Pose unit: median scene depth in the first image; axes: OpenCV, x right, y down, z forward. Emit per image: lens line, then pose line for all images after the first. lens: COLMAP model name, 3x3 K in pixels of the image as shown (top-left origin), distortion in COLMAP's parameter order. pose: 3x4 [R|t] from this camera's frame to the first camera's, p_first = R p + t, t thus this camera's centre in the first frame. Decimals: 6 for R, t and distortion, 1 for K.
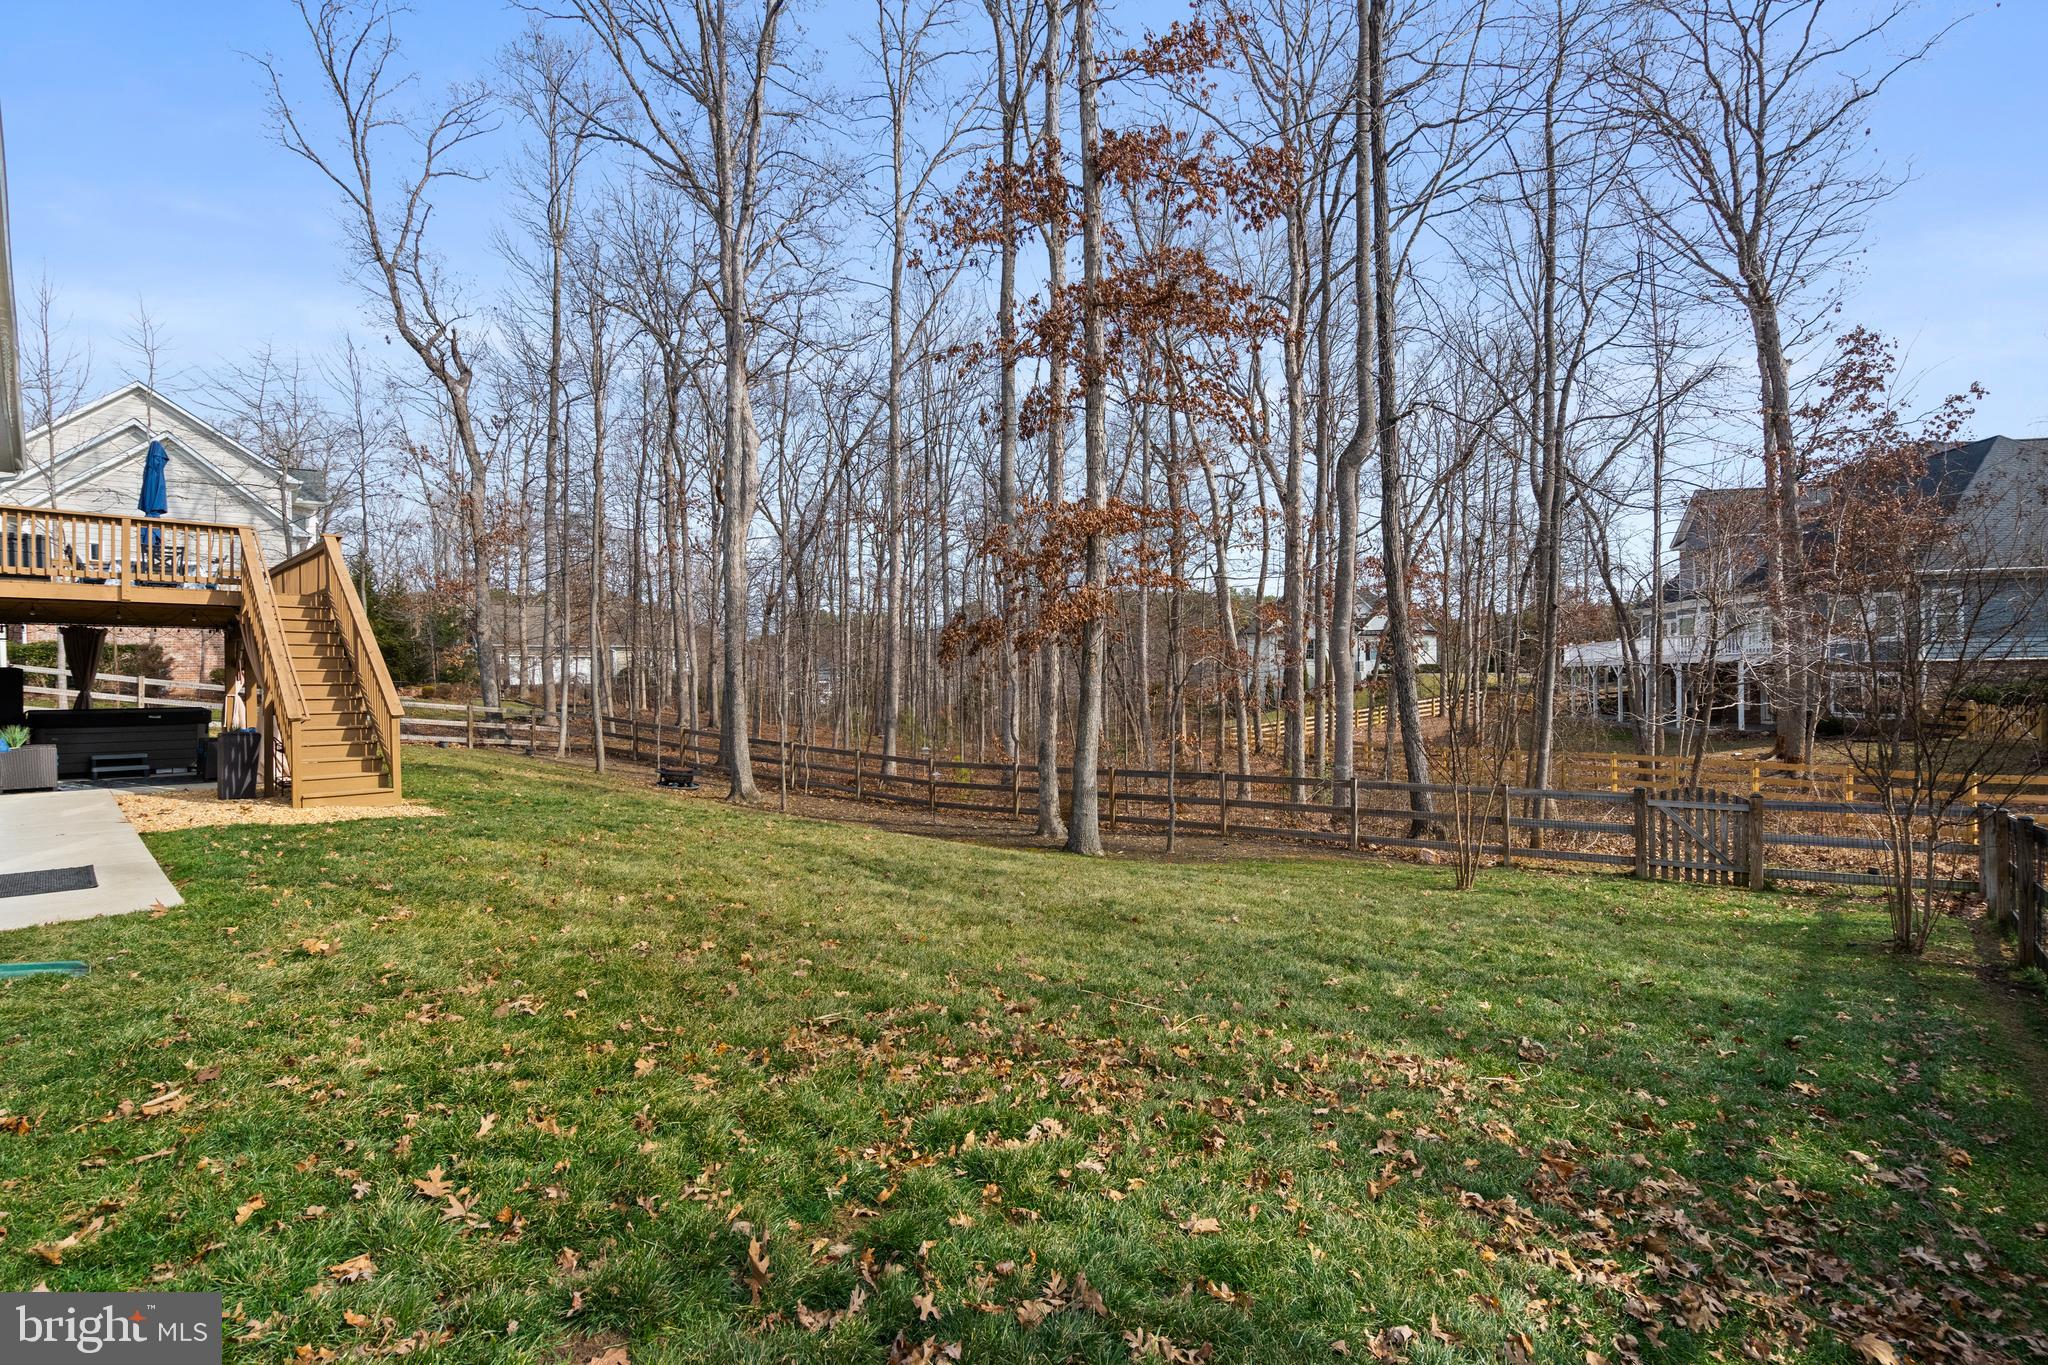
lens RADIAL K [[946.4, 0, 1027.1], [0, 946.4, 684.6], [0, 0, 1]] dist [0.002641, -0.000017]
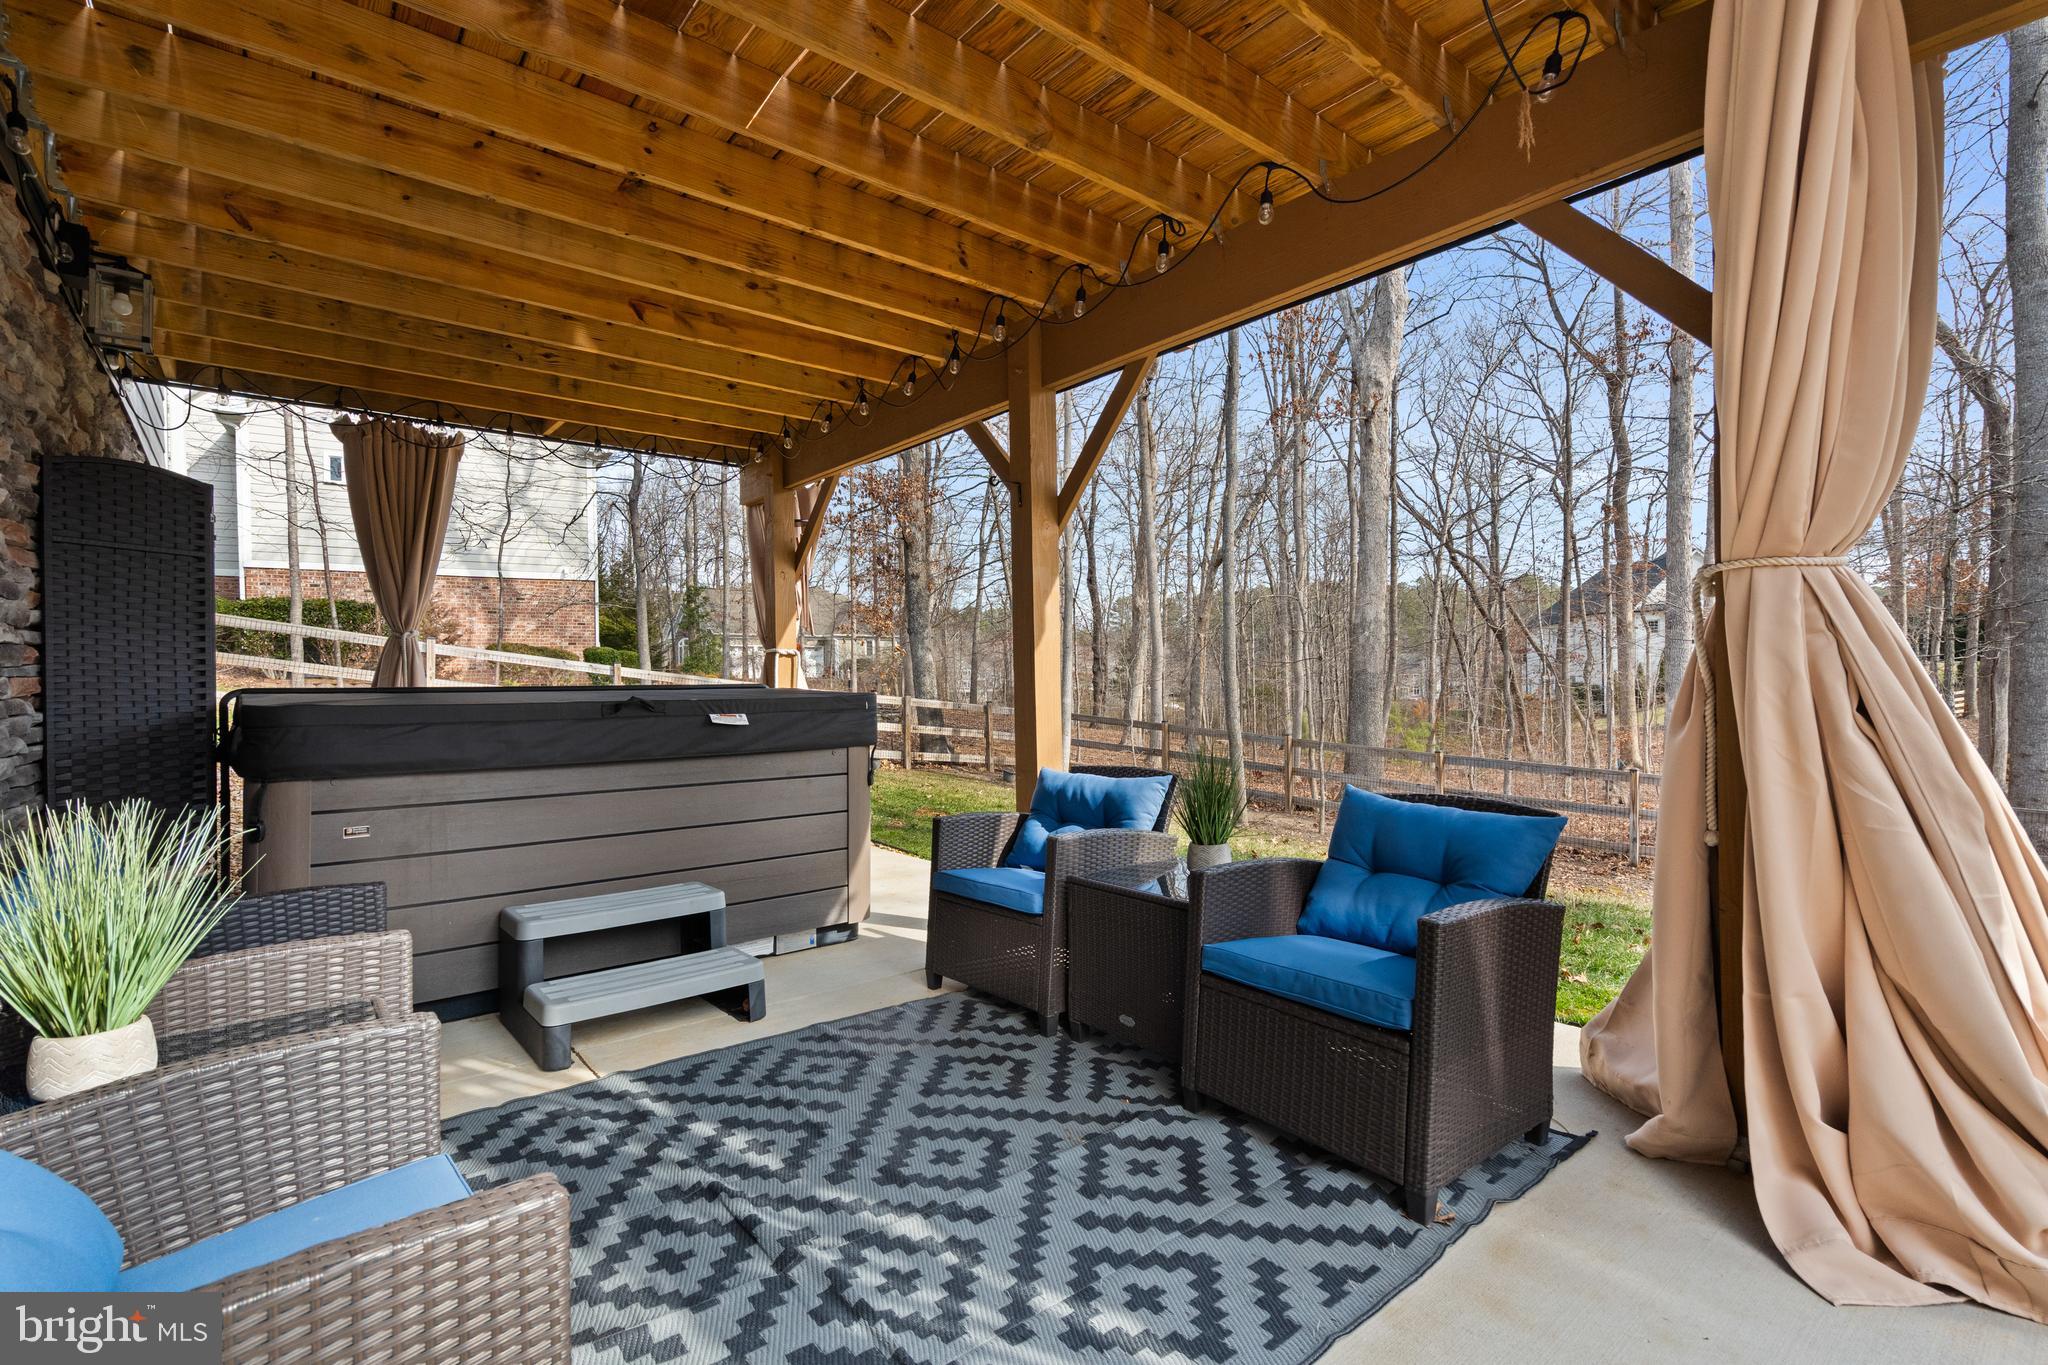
lens RADIAL K [[946.4, 0, 1021.9], [0, 946.4, 684.6], [0, 0, 1]] dist [0.002641, -0.000017]
pose [[0.992575, 0.000155, -0.121636, -0.436988], [0.000108, 0.999998, 0.002158, 0.013049], [0.121636, -0.002155, 0.992572, 0.415237]]
